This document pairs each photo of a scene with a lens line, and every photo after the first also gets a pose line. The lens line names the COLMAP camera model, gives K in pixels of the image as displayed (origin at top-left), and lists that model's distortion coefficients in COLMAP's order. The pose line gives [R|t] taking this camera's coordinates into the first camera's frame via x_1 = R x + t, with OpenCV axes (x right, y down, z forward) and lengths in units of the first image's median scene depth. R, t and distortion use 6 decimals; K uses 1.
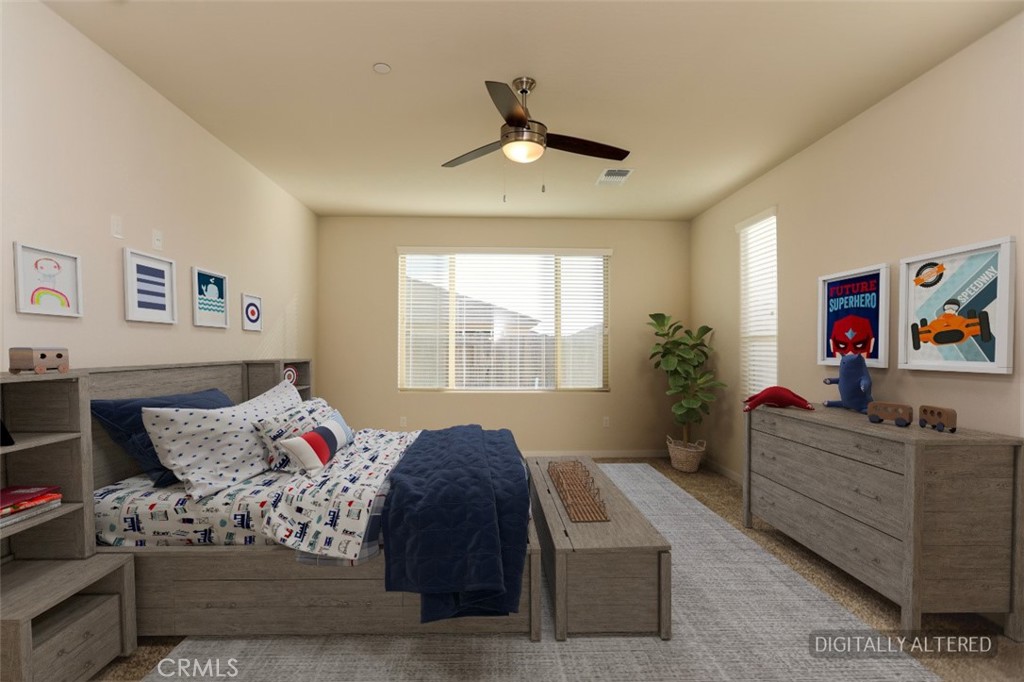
lens RADIAL K [[515.6, 0, 512.0], [0, 515.6, 341.0], [0, 0, 1]] dist [-0.002825, -0.000165]
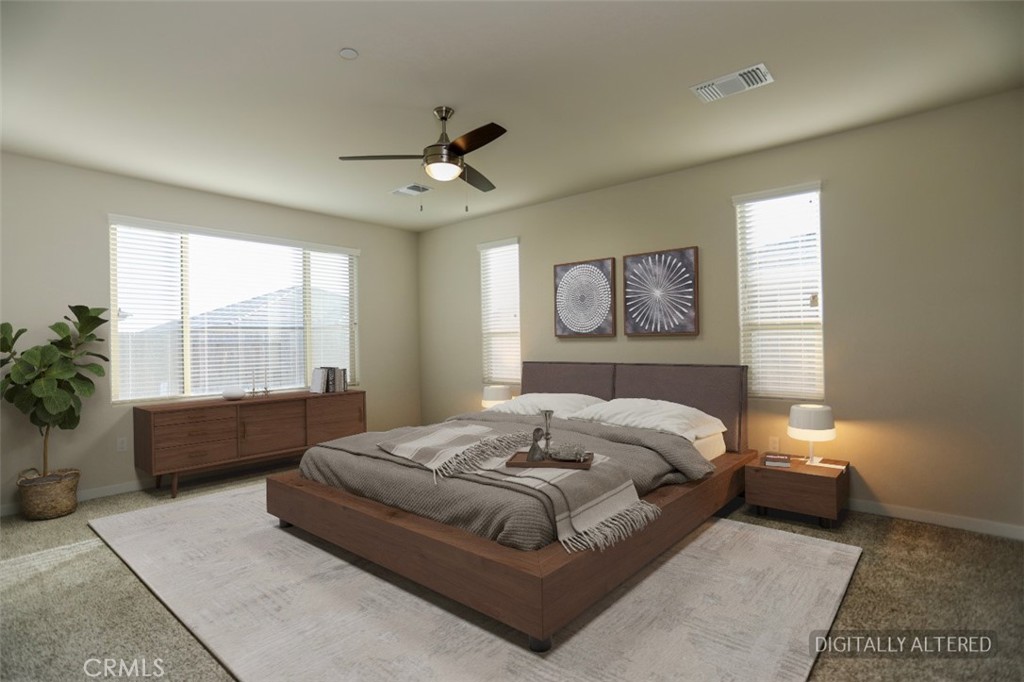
lens RADIAL K [[513.8, 0, 512.0], [0, 513.8, 341.0], [0, 0, 1]] dist [0.001209, 0.000126]
pose [[0.688492, -0.013098, 0.725125, -0.482992], [0.006898, 0.999910, 0.011513, -0.002366], [-0.725211, -0.002924, 0.688521, 0.070614]]
